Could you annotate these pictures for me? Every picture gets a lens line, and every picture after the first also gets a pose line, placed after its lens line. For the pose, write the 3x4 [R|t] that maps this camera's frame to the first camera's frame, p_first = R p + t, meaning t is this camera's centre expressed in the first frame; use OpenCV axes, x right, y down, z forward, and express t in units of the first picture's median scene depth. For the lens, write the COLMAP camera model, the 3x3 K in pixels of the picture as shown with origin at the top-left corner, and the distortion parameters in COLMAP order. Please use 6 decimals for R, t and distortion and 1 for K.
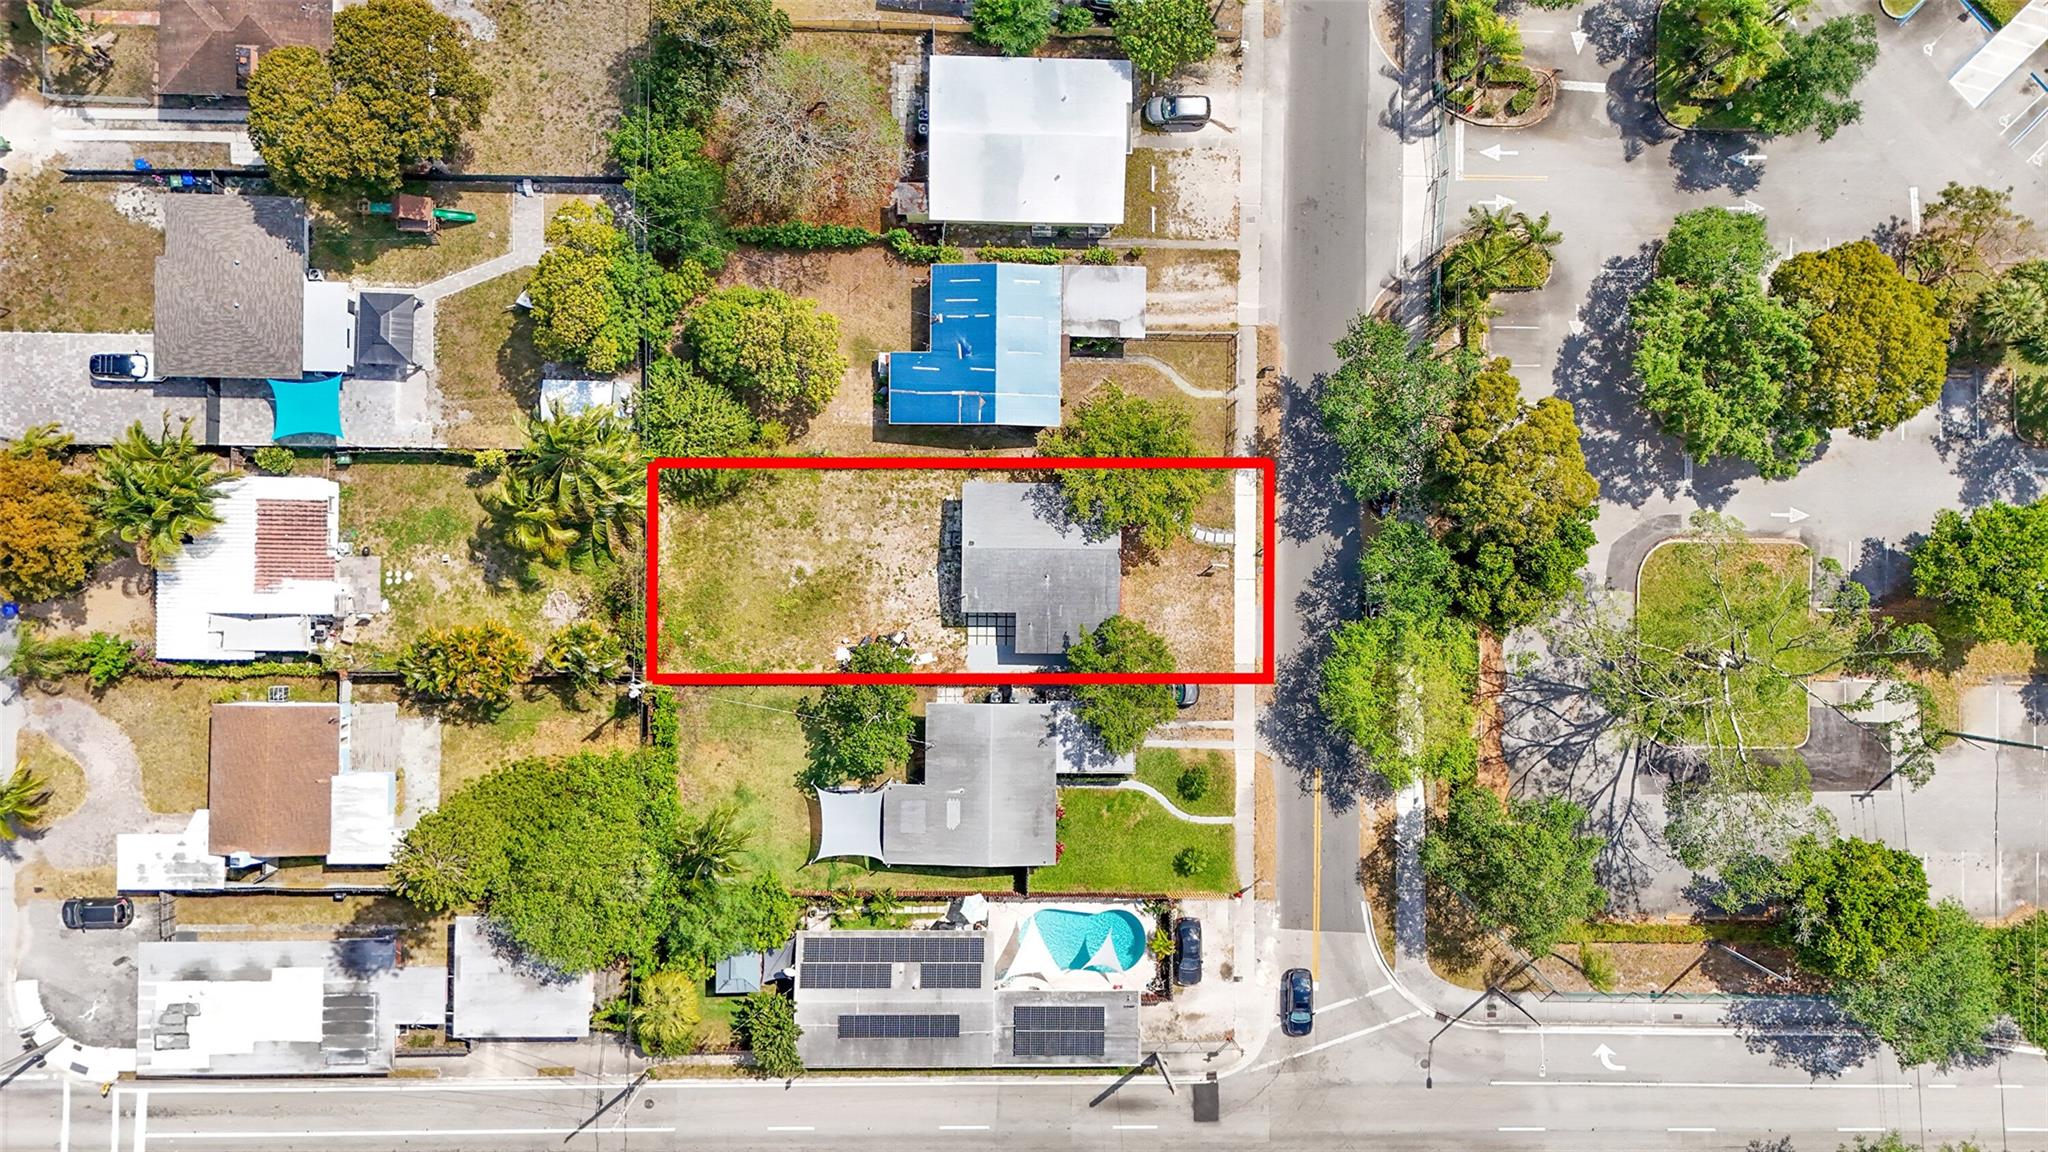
lens RADIAL K [[1434.8, 0, 1028.9], [0, 1434.8, 566.9], [0, 0, 1]] dist [-0.012392, -0.002548]
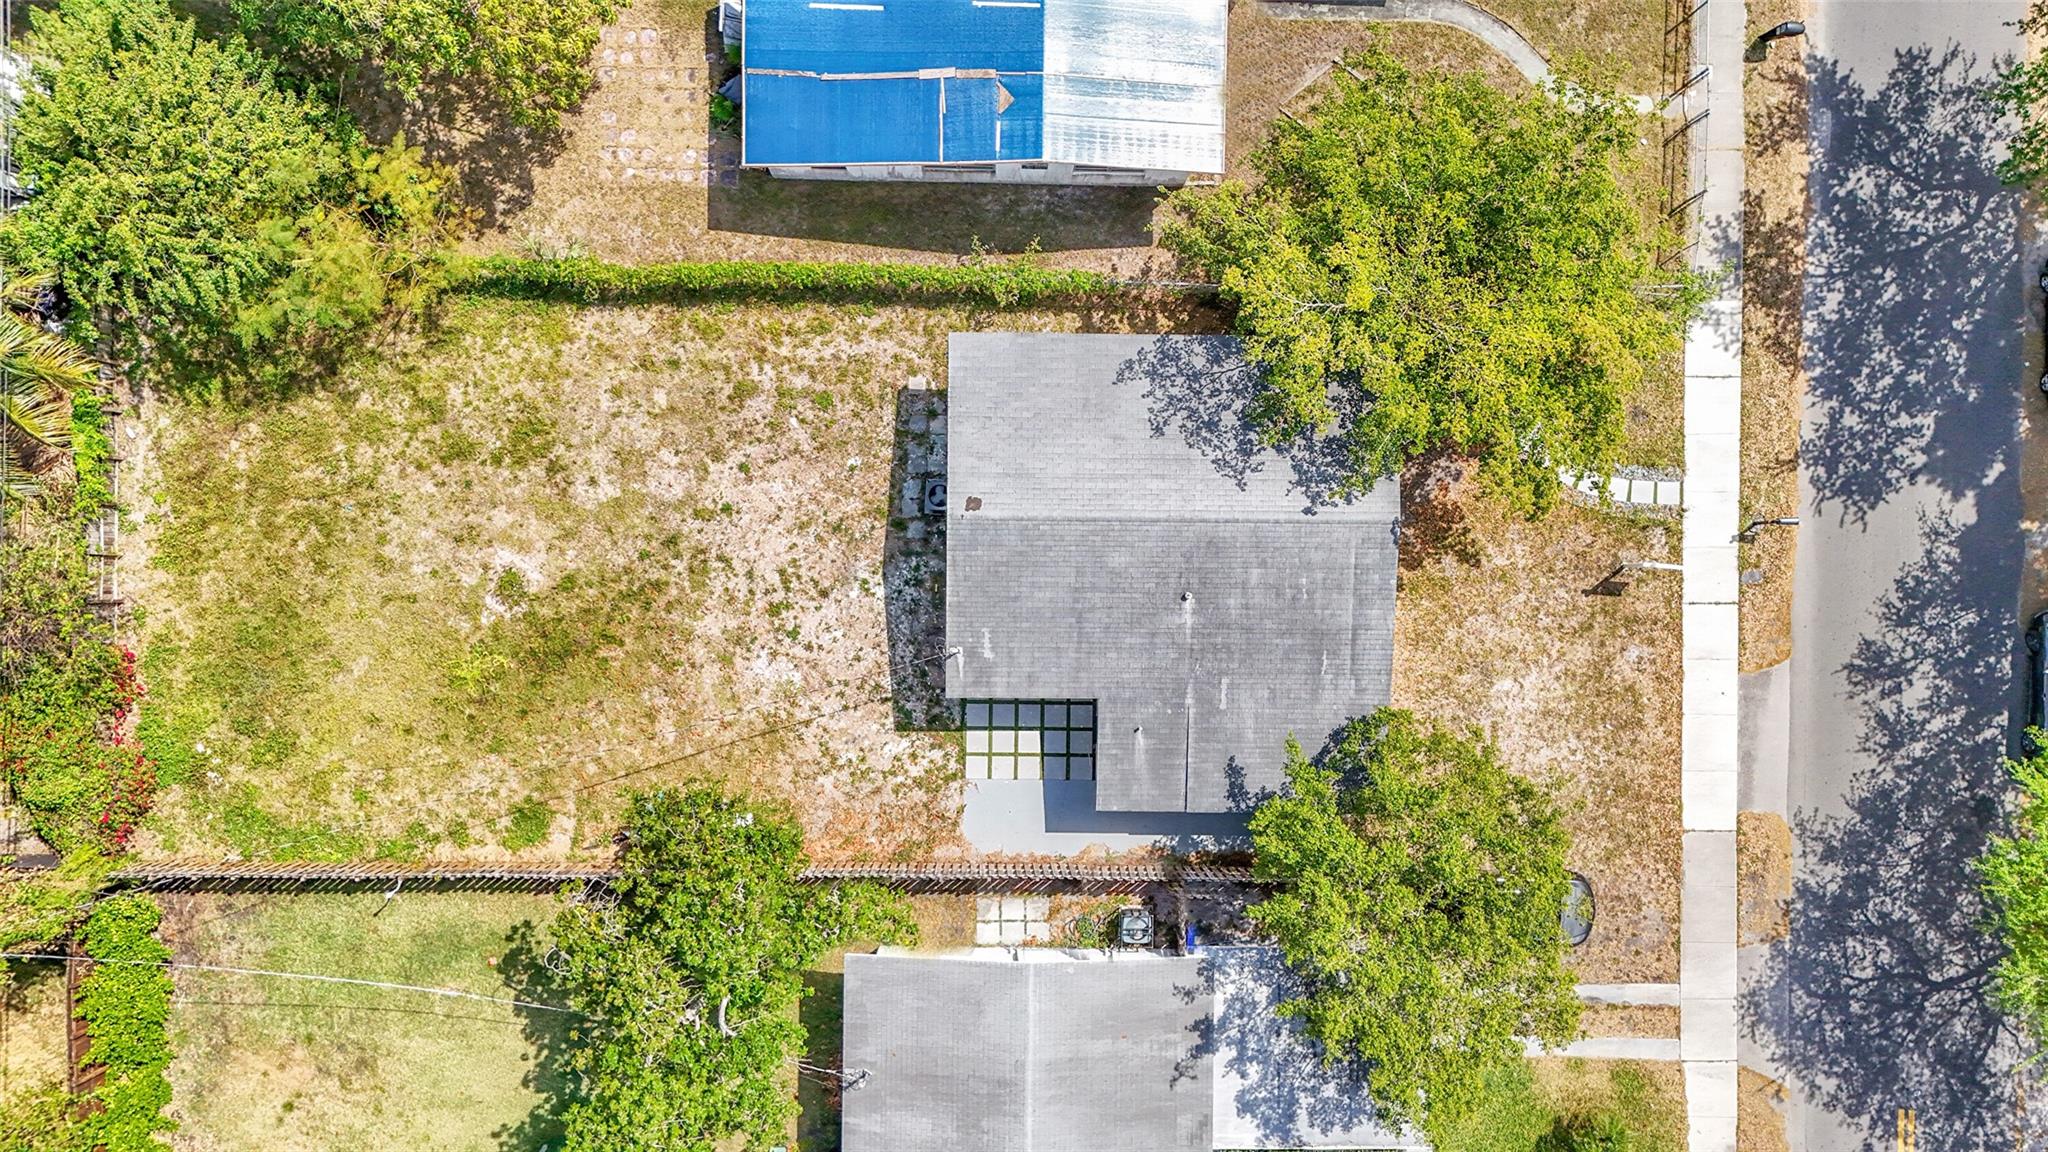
lens RADIAL K [[1434.8, 0, 1027.7], [0, 1434.8, 585.8], [0, 0, 1]] dist [-0.012392, -0.002548]
pose [[0.999924, 0.002139, -0.012153, -0.021986], [-0.001844, 0.999705, 0.024227, -0.004799], [0.012202, -0.024203, 0.999633, 0.631629]]
